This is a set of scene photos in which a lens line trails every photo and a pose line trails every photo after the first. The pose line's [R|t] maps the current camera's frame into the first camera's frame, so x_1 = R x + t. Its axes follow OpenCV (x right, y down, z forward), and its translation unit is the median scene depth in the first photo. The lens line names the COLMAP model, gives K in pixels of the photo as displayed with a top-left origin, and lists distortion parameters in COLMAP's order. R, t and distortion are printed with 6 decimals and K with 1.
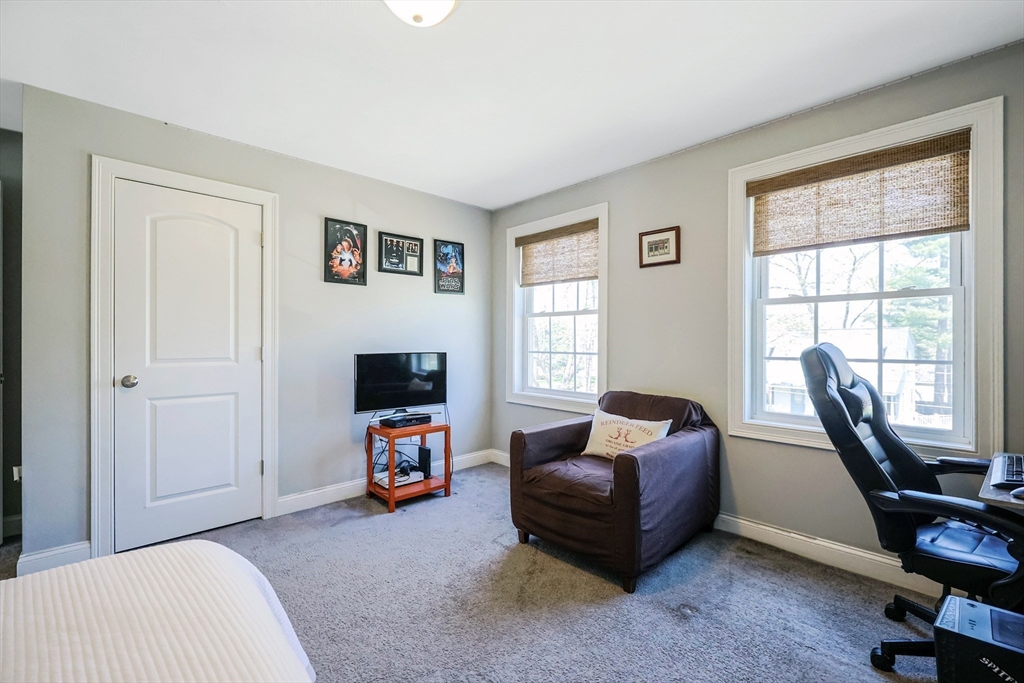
lens RADIAL K [[431.7, 0, 510.3], [0, 431.7, 335.4], [0, 0, 1]] dist [0.002570, 0.000315]
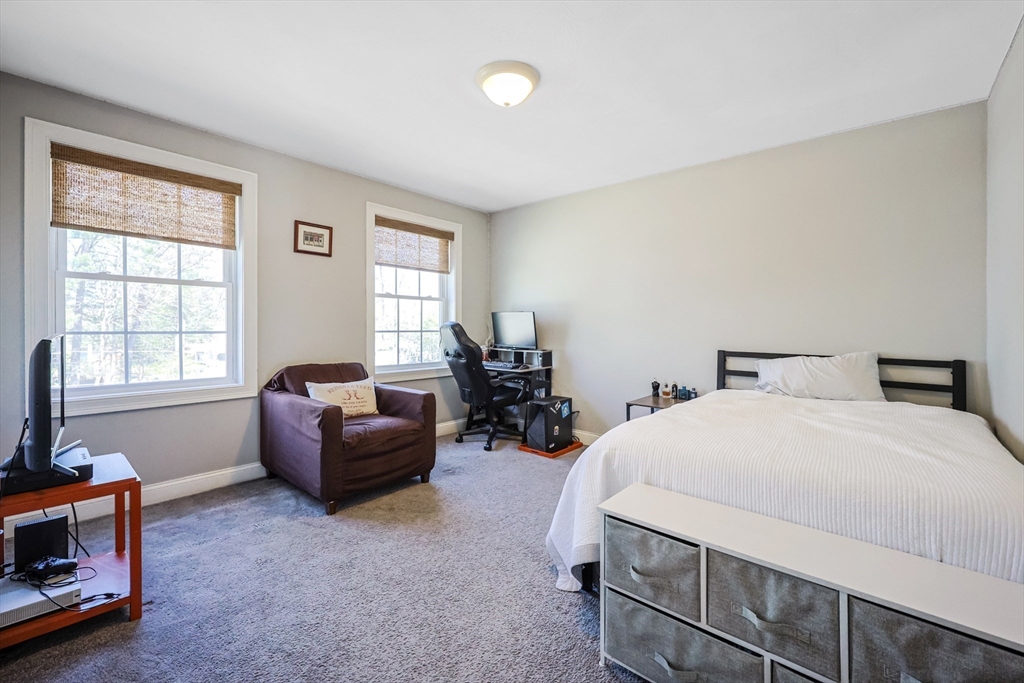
lens RADIAL K [[431.7, 0, 510.3], [0, 431.7, 335.4], [0, 0, 1]] dist [0.002570, 0.000315]
pose [[-0.086730, -0.004298, 0.996223, -0.878822], [0.002084, 0.999988, 0.004496, 0.052360], [-0.996230, 0.002466, -0.086720, 0.589634]]
